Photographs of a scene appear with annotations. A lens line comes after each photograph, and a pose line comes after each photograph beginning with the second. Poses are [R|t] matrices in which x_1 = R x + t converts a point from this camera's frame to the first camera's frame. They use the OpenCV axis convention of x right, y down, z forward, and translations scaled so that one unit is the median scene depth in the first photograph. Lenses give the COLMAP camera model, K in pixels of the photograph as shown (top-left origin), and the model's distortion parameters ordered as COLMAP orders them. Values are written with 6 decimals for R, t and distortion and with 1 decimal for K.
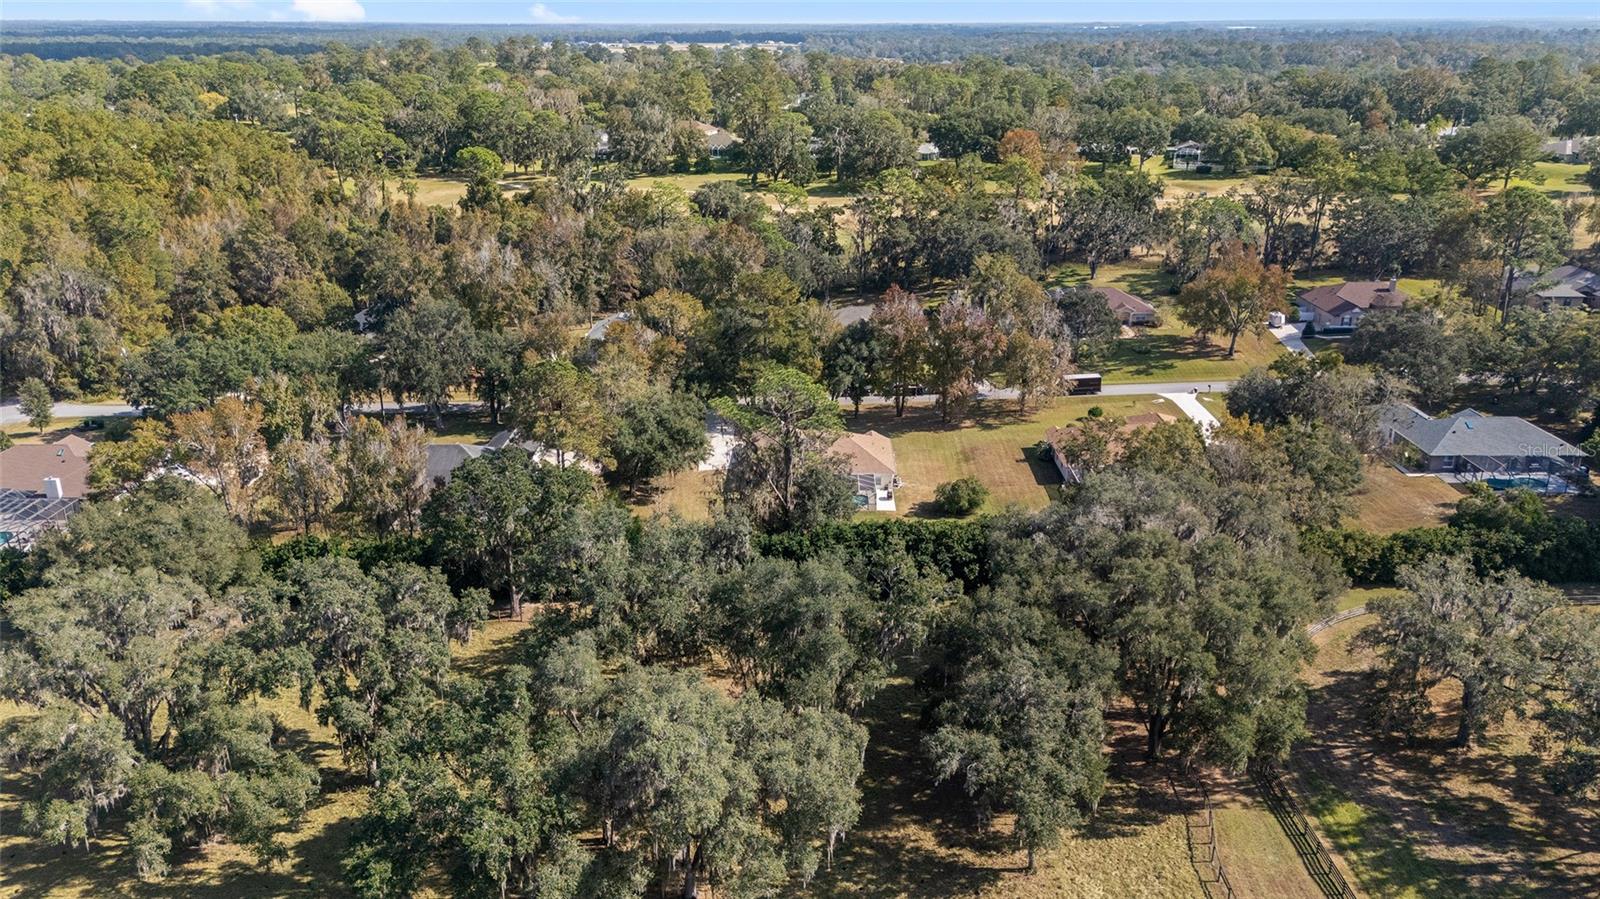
lens RADIAL K [[1190.6, 0, 800.0], [0, 1190.6, 449.5], [0, 0, 1]] dist [0.060045, -0.058145]
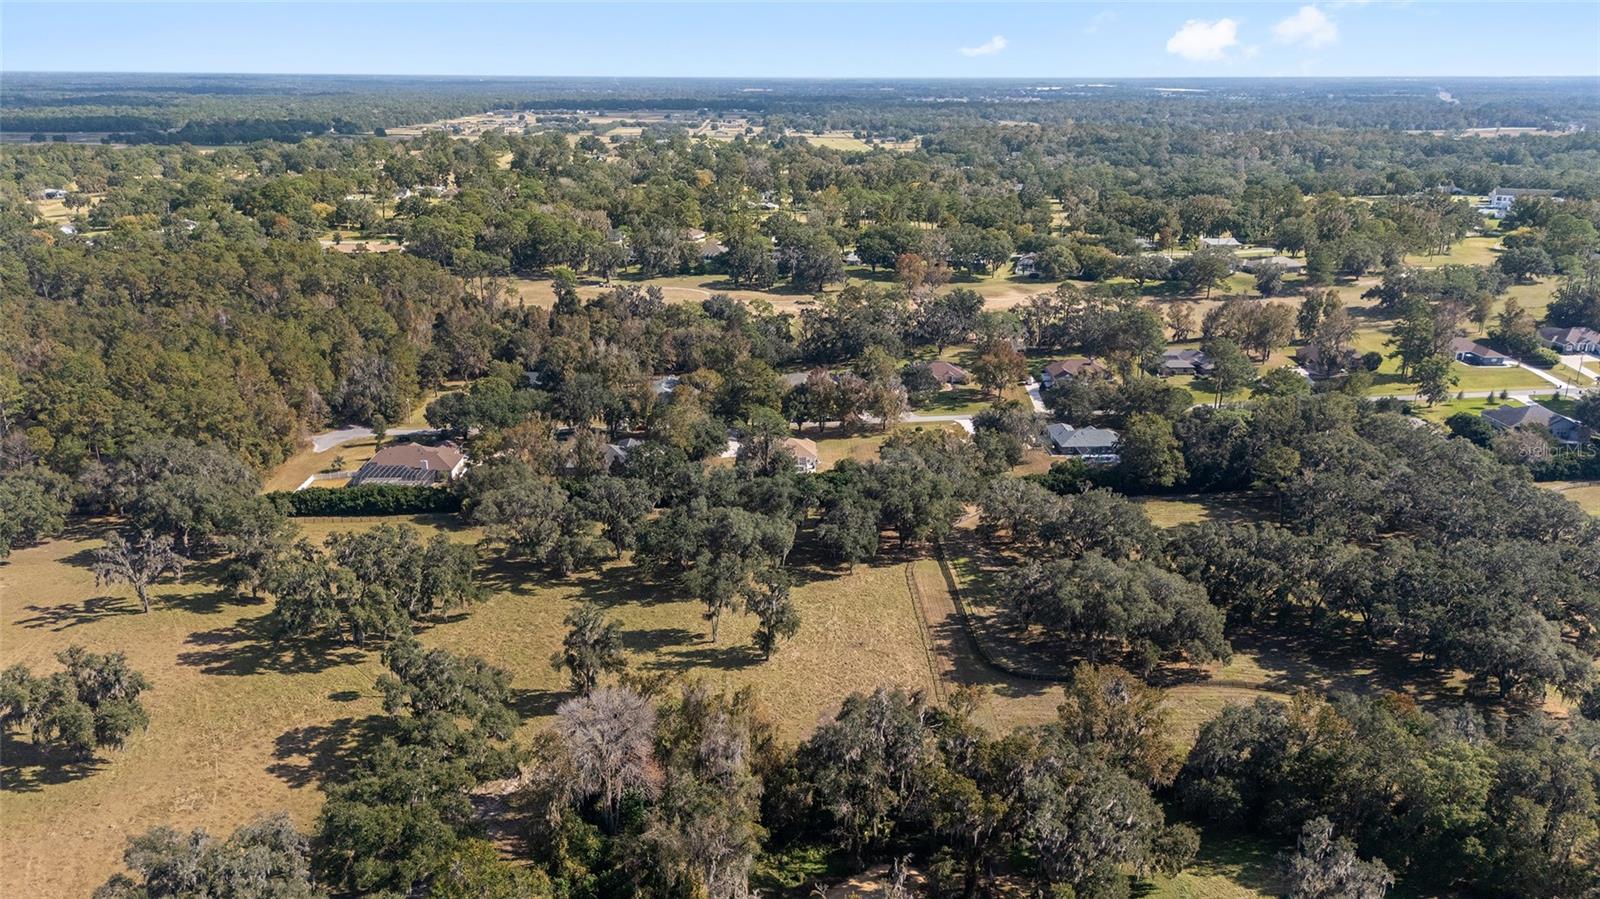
lens RADIAL K [[1190.6, 0, 800.0], [0, 1190.6, 449.5], [0, 0, 1]] dist [0.060045, -0.058145]
pose [[0.999501, -0.005623, 0.031071, -0.012322], [0.006656, 0.999426, -0.033217, 0.064460], [-0.030866, 0.033408, 0.998965, -0.934244]]
